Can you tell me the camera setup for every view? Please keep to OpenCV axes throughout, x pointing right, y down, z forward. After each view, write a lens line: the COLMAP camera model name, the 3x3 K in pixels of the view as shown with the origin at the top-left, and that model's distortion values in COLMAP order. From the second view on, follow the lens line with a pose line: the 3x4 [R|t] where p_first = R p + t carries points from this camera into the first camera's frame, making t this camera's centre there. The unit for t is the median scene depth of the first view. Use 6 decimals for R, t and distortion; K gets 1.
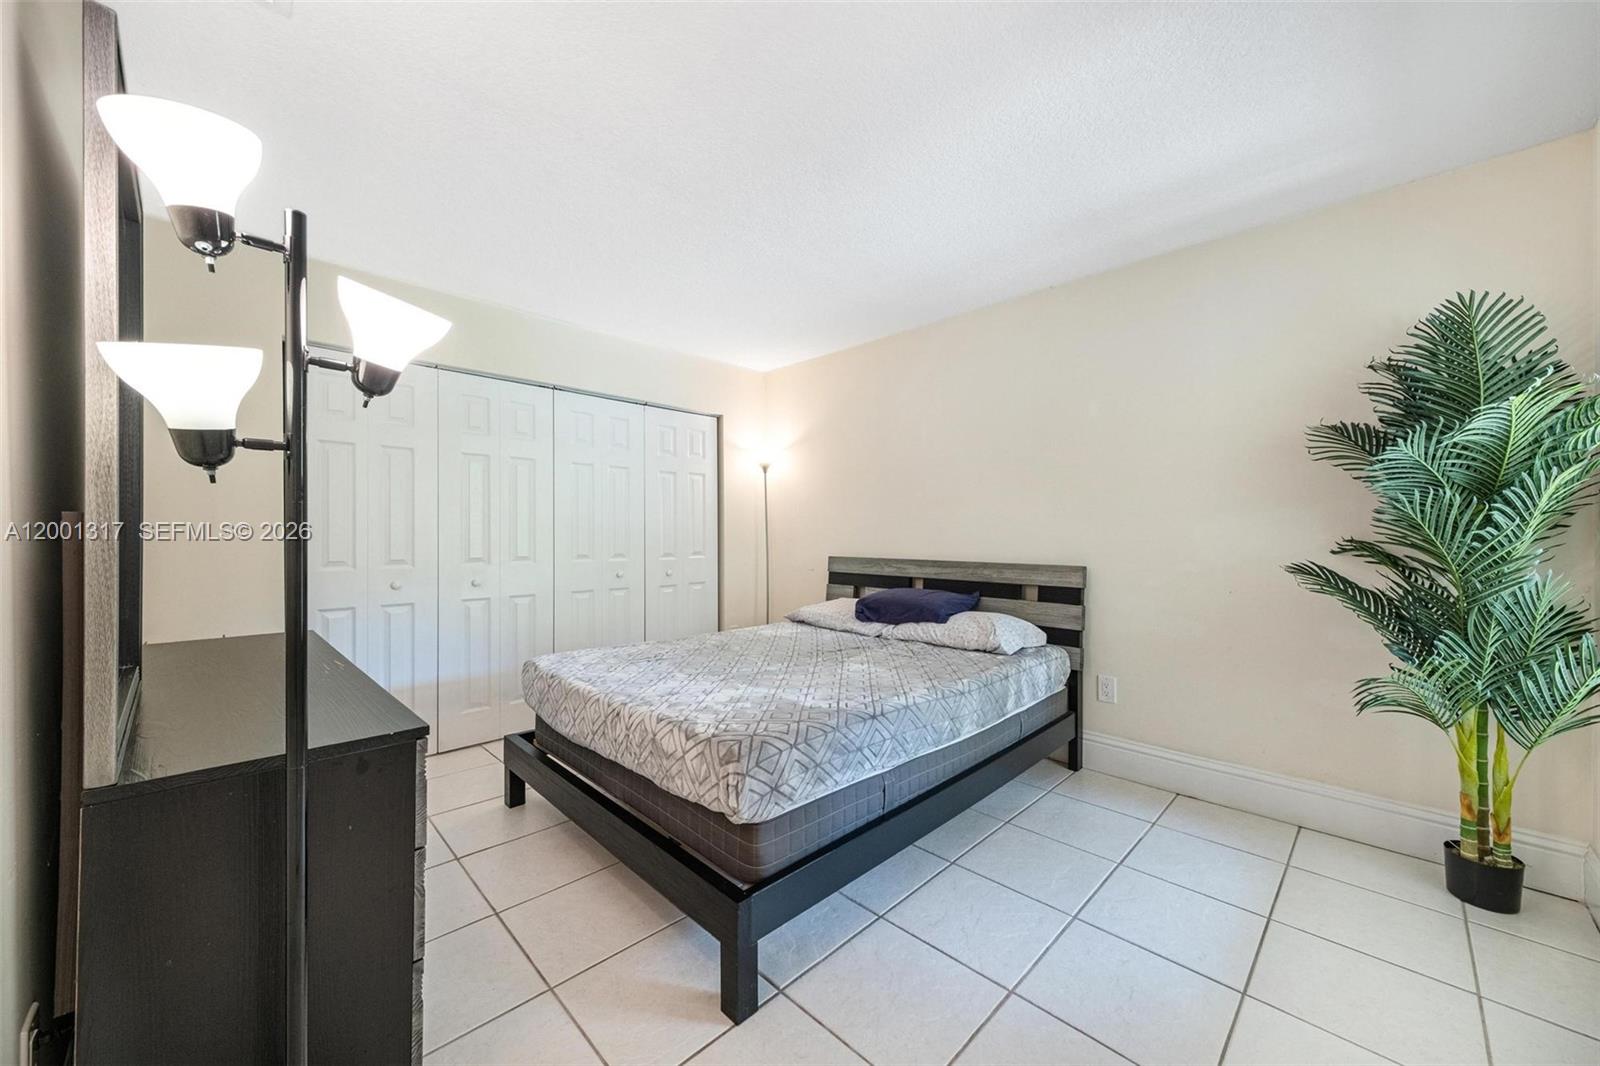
lens RADIAL K [[592.5, 0, 797.7], [0, 592.5, 522.8], [0, 0, 1]] dist [0.000141, 0.000007]
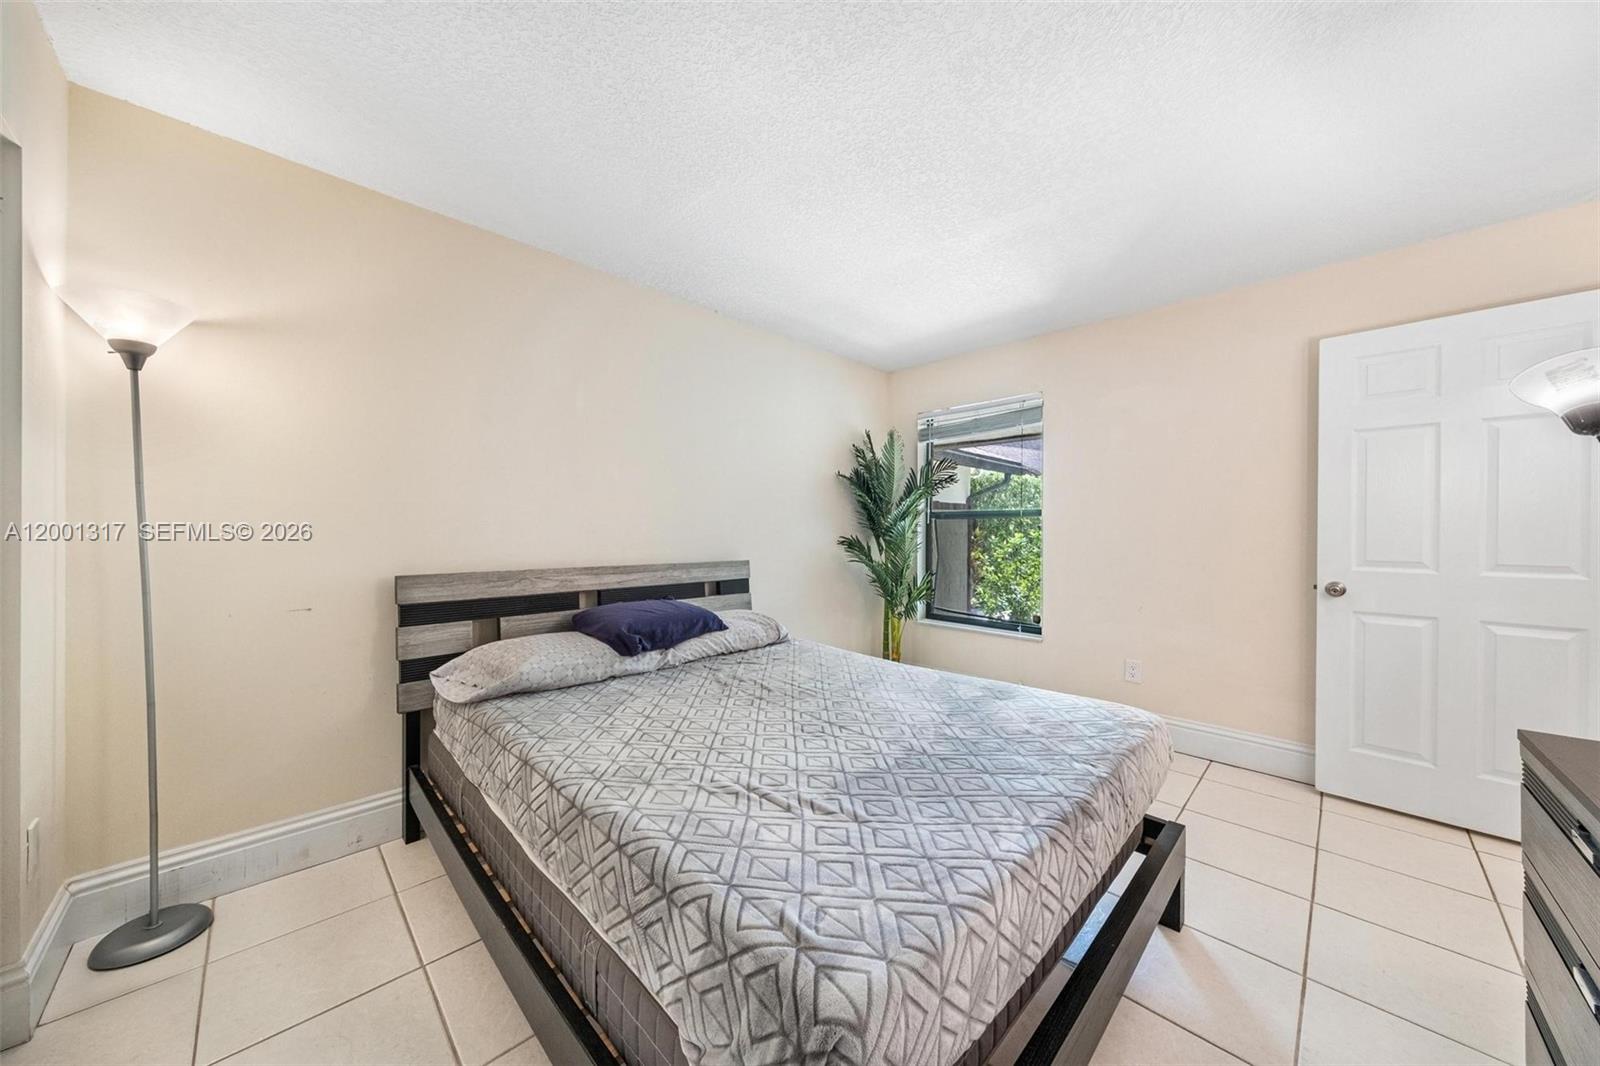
lens RADIAL K [[543.5, 0, 800.0], [0, 543.5, 533.0], [0, 0, 1]] dist [0.008556, -0.004391]
pose [[-0.004907, 0.017590, 0.999833, -0.524683], [0.002242, 0.999843, -0.017579, 0.035101], [-0.999985, 0.002155, -0.004946, 0.805935]]
